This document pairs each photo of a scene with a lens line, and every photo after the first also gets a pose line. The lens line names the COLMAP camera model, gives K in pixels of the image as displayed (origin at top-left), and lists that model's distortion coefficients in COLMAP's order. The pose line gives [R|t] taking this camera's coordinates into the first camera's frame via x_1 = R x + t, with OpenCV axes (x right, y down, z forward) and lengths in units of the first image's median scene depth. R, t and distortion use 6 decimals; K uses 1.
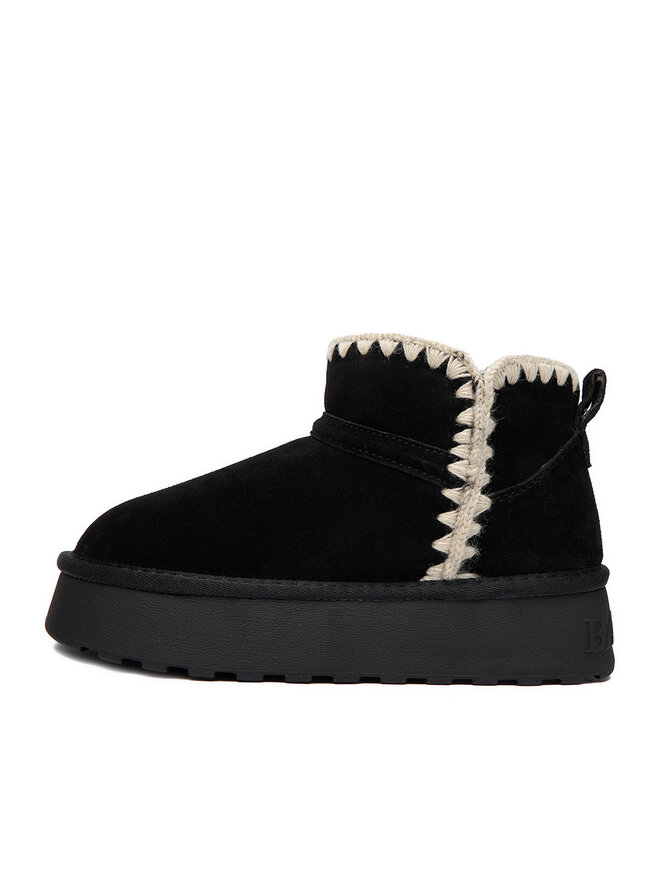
lens RADIAL K [[714.4, 0, 330.0], [0, 714.4, 440.0], [0, 0, 1]] dist [-0.000657, -0.000221]
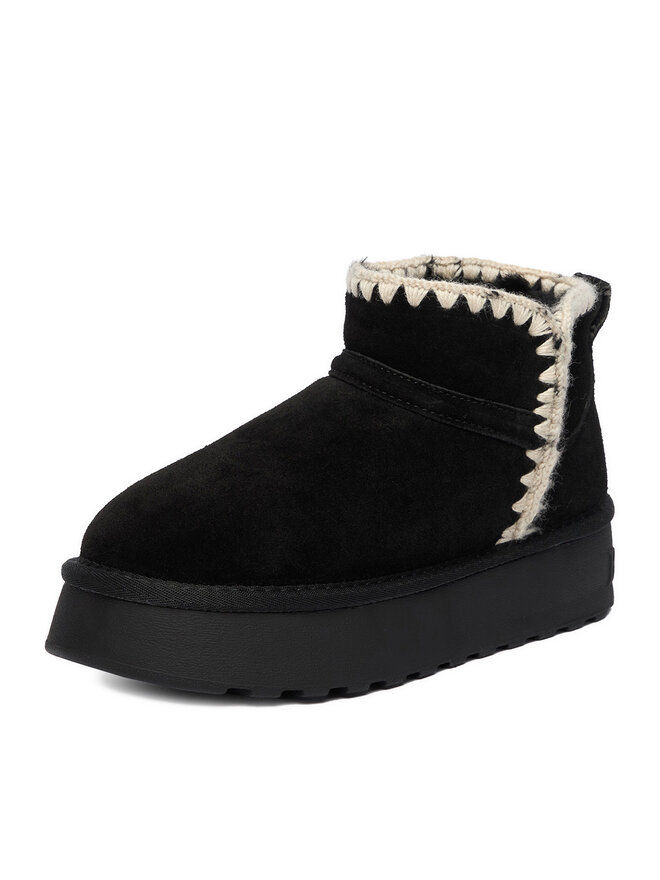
lens RADIAL K [[1551.9, 0, 330.0], [0, 1551.9, 440.0], [0, 0, 1]] dist [0.012995, 0.013401]
pose [[0.916455, -0.091223, 0.389600, -0.901471], [0.020945, 0.983268, 0.180959, -0.330638], [-0.399589, -0.157680, 0.903031, -0.788135]]
